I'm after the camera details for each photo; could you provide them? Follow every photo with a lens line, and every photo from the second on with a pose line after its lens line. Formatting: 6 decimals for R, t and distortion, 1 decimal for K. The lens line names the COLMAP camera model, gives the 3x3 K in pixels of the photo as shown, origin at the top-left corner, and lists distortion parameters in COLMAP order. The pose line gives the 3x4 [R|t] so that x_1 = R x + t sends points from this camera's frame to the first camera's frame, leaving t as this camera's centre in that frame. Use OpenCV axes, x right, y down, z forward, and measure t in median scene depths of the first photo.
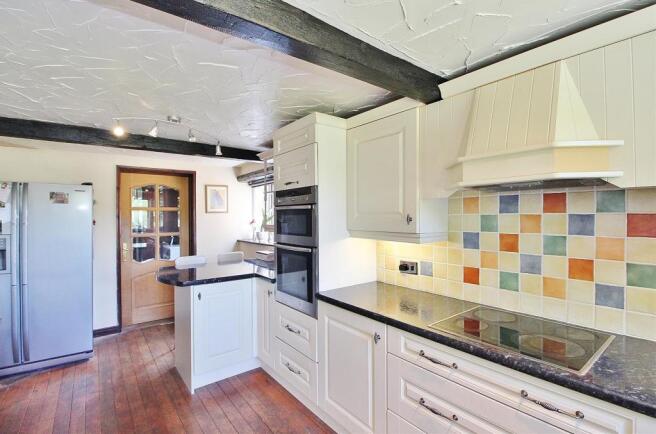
lens RADIAL K [[307.2, 0, 324.2], [0, 307.2, 215.1], [0, 0, 1]] dist [0.001923, -0.013862]
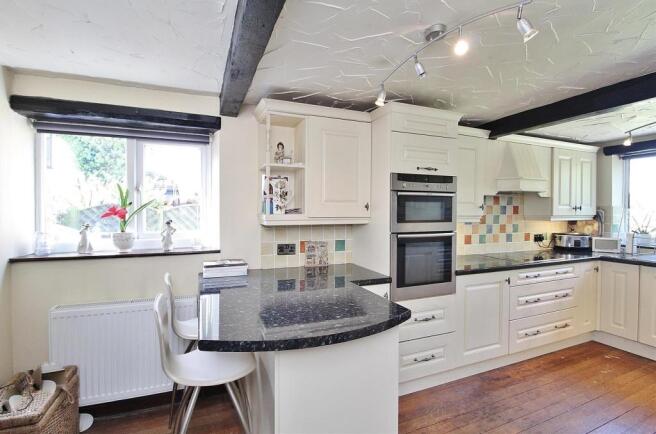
lens RADIAL K [[307.2, 0, 324.2], [0, 307.2, 215.1], [0, 0, 1]] dist [0.001923, -0.013862]
pose [[0.253401, -0.008776, 0.967321, -1.494369], [-0.007466, 0.999911, 0.011027, 0.044265], [-0.967332, -0.010016, 0.253314, 1.411962]]
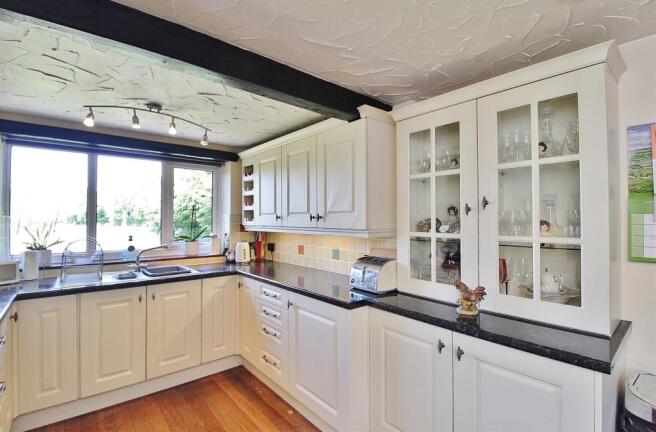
lens RADIAL K [[307.2, 0, 324.2], [0, 307.2, 214.1], [0, 0, 1]] dist [0.001923, -0.013862]
pose [[-0.999050, 0.002188, -0.043516, -0.407920], [0.003043, 0.999803, -0.019589, 0.031480], [0.043465, -0.019703, -0.998861, 1.428792]]
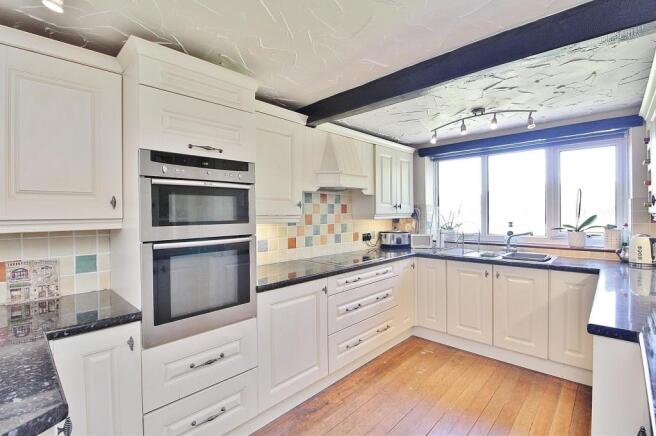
lens RADIAL K [[307.6, 0, 329.3], [0, 307.6, 215.3], [0, 0, 1]] dist [0.000152, -0.000003]
pose [[-0.165506, -0.001123, 0.986208, -1.097426], [0.006919, 0.999973, 0.002300, 0.059581], [-0.986184, 0.007204, -0.165494, 1.114538]]
